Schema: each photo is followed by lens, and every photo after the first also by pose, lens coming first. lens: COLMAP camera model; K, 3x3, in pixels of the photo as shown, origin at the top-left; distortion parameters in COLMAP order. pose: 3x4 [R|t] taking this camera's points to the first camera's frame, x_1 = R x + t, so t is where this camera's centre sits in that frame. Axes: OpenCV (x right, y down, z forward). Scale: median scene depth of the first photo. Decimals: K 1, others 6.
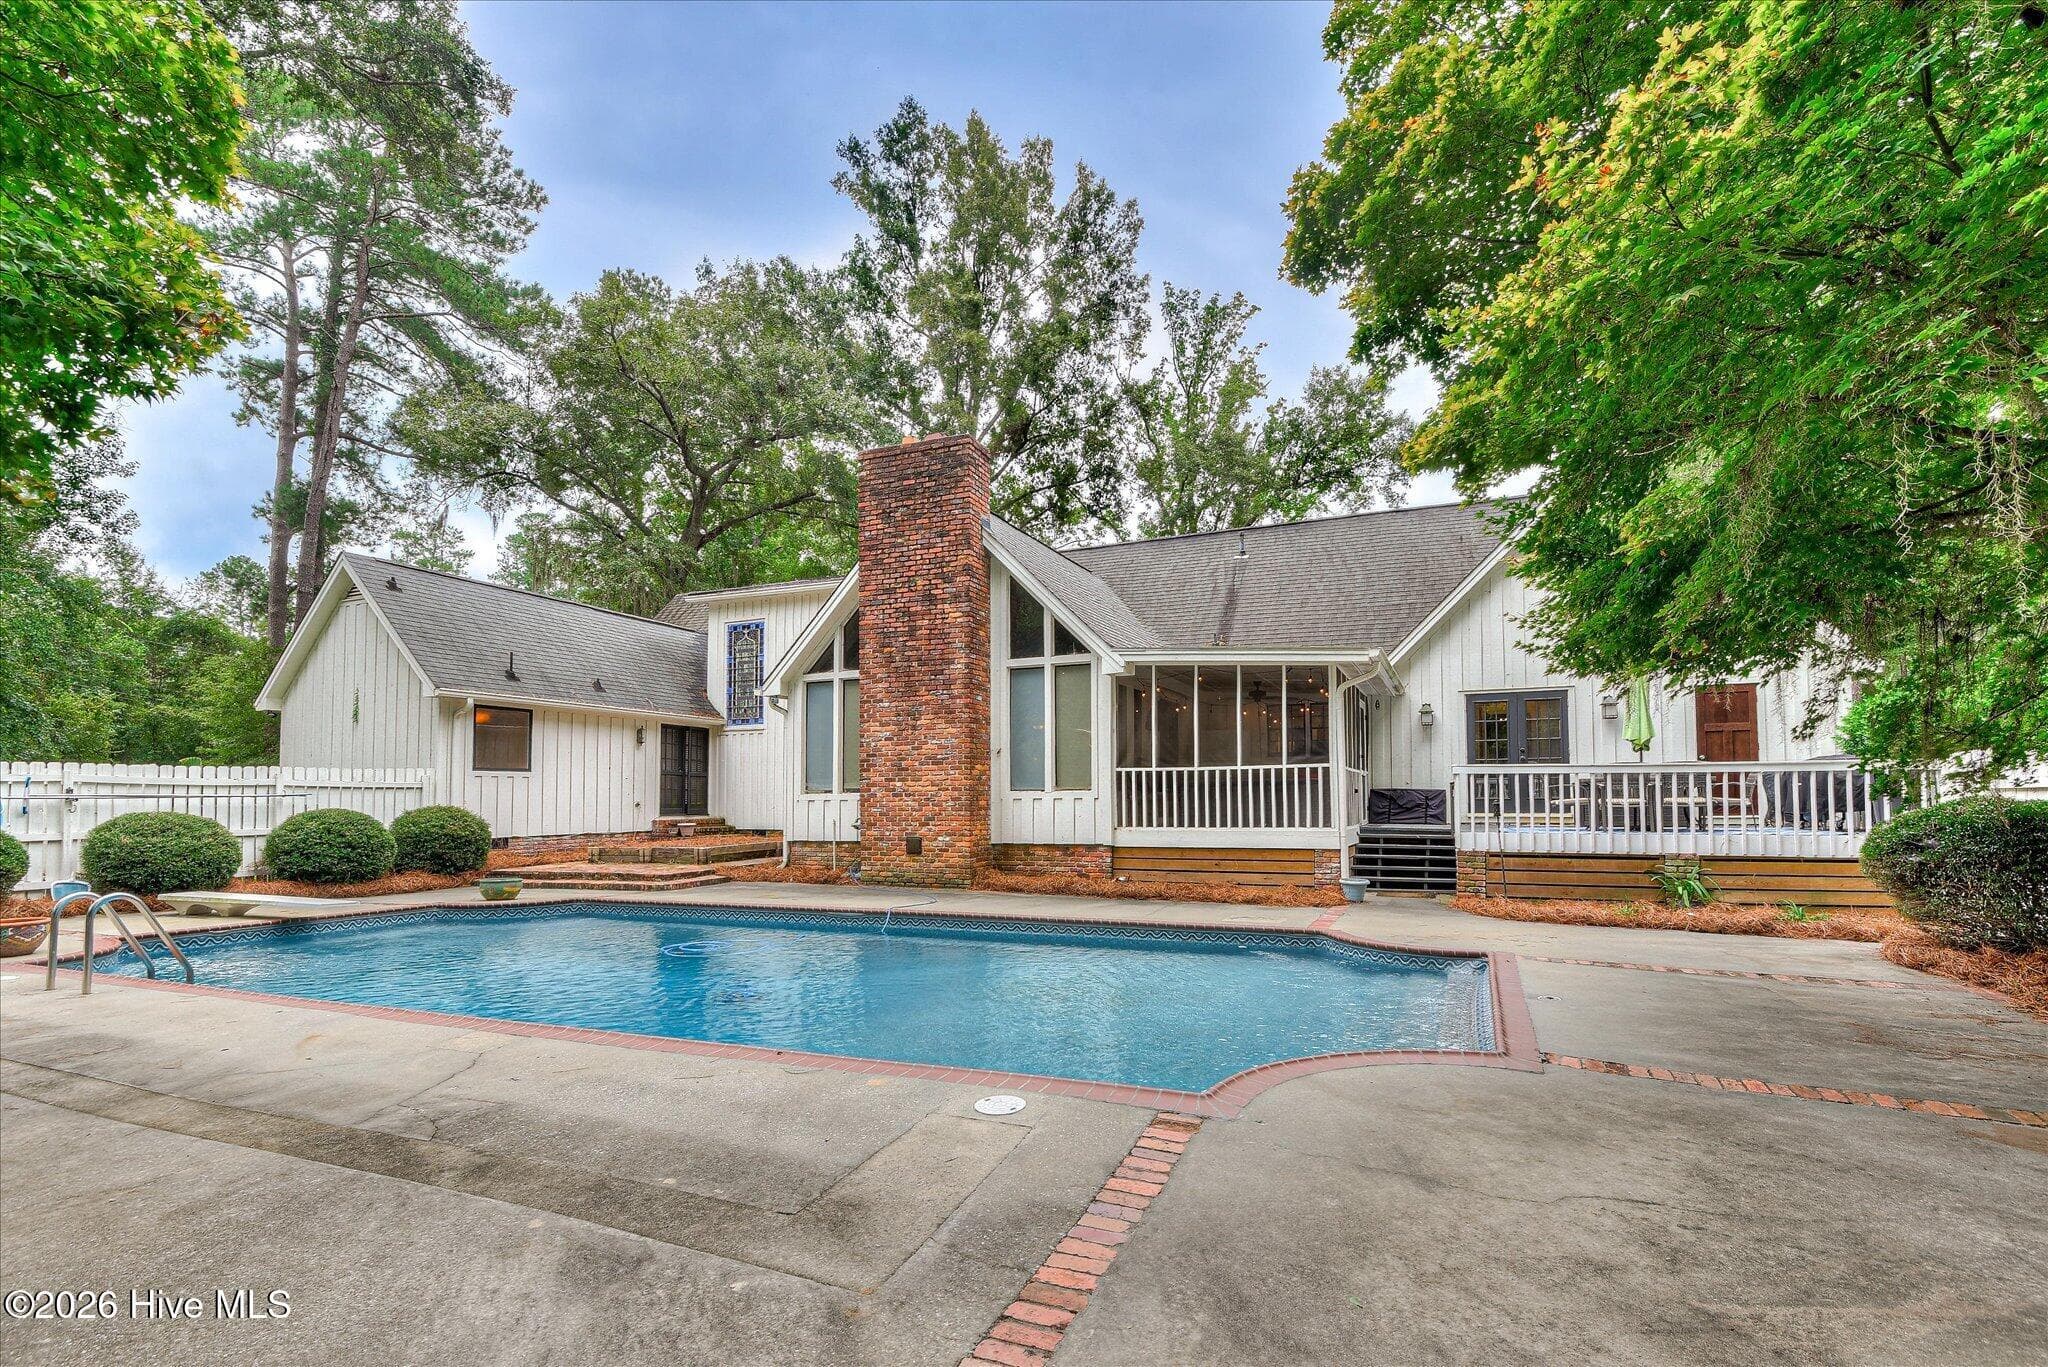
lens RADIAL K [[960.9, 0, 1034.2], [0, 960.9, 755.8], [0, 0, 1]] dist [-0.000756, -0.000321]
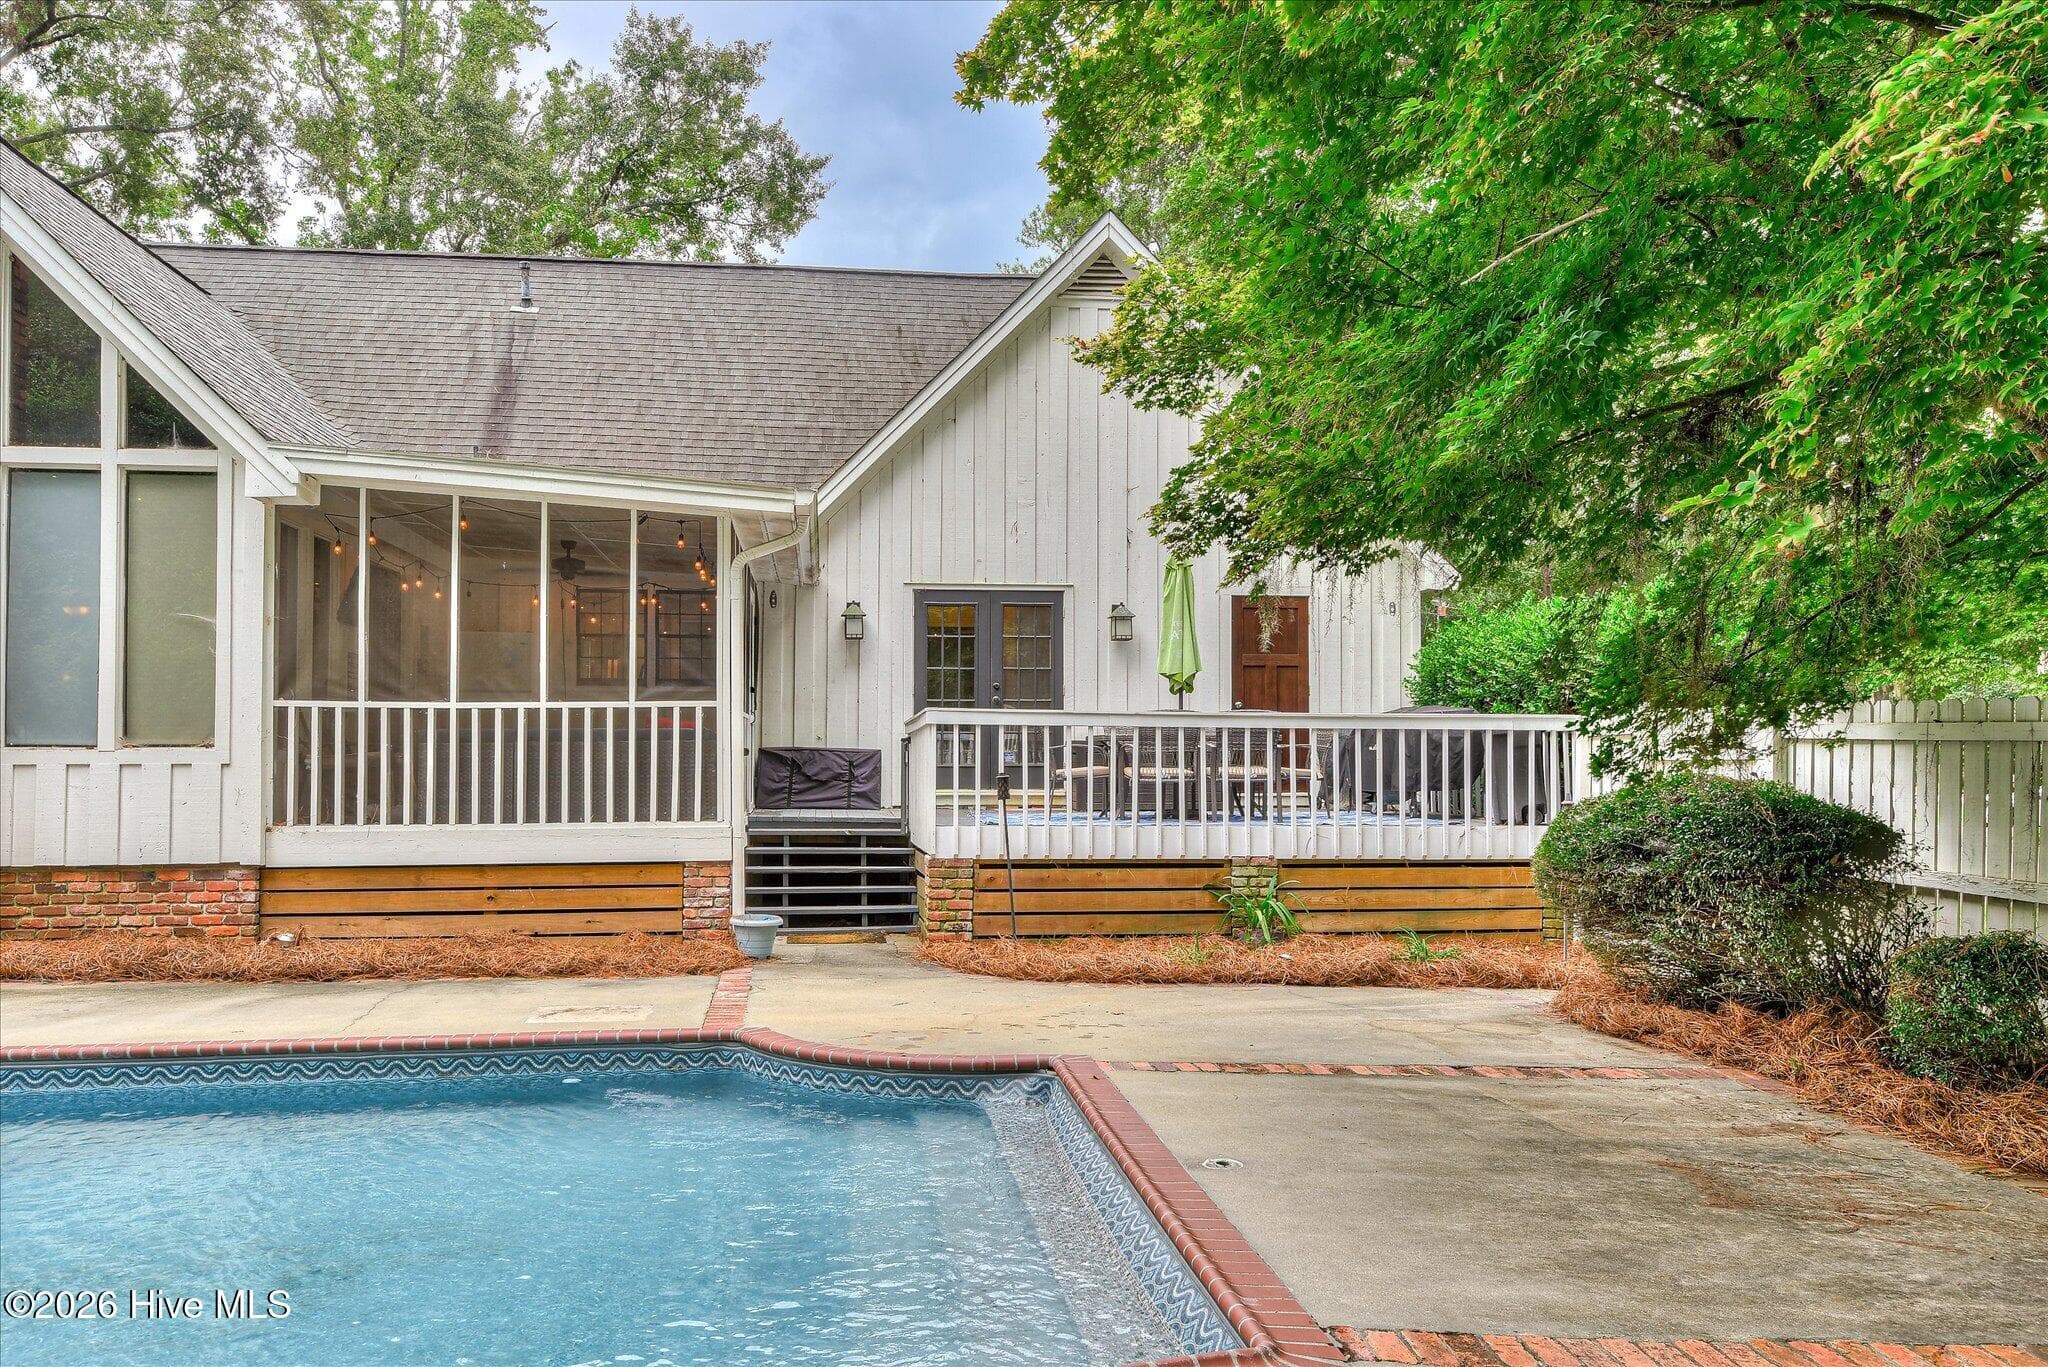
lens RADIAL K [[1618.9, 0, 989.1], [0, 1618.9, 718.7], [0, 0, 1]] dist [0.064088, -0.067265]
pose [[0.869407, 0.017917, 0.493772, -0.004772], [-0.028097, 0.999518, 0.013202, 0.001513], [-0.493298, -0.025351, 0.869491, 0.130351]]
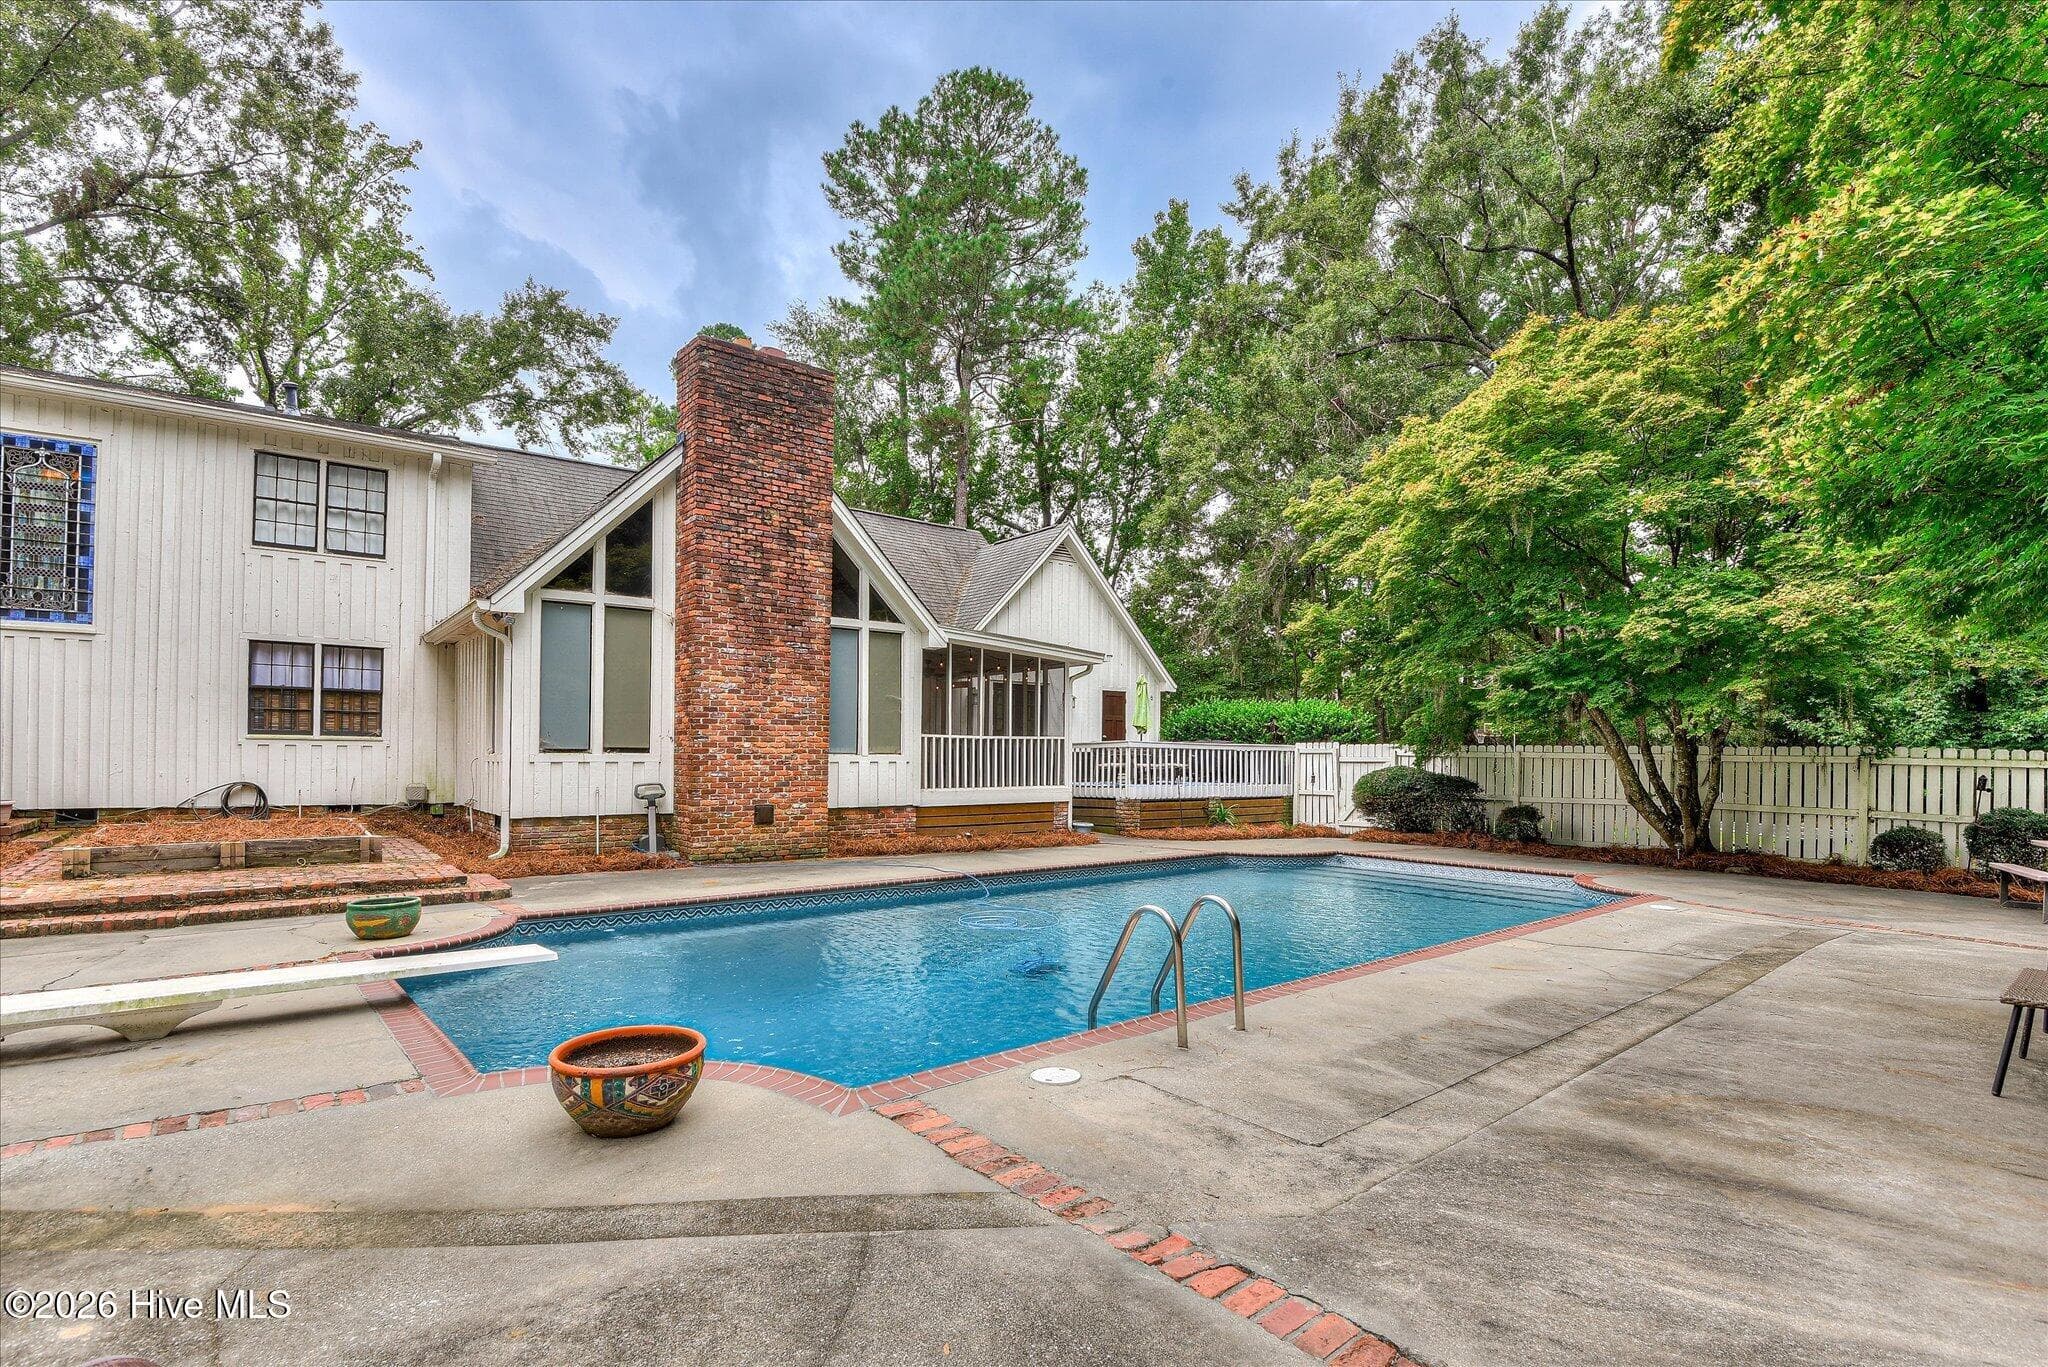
lens RADIAL K [[997.4, 0, 1023.1], [0, 997.4, 741.8], [0, 0, 1]] dist [0.001460, -0.021524]
pose [[0.472153, 0.020918, 0.881268, -0.824268], [-0.049317, 0.998779, 0.002715, 0.012408], [-0.880136, -0.044744, 0.472608, 0.360571]]
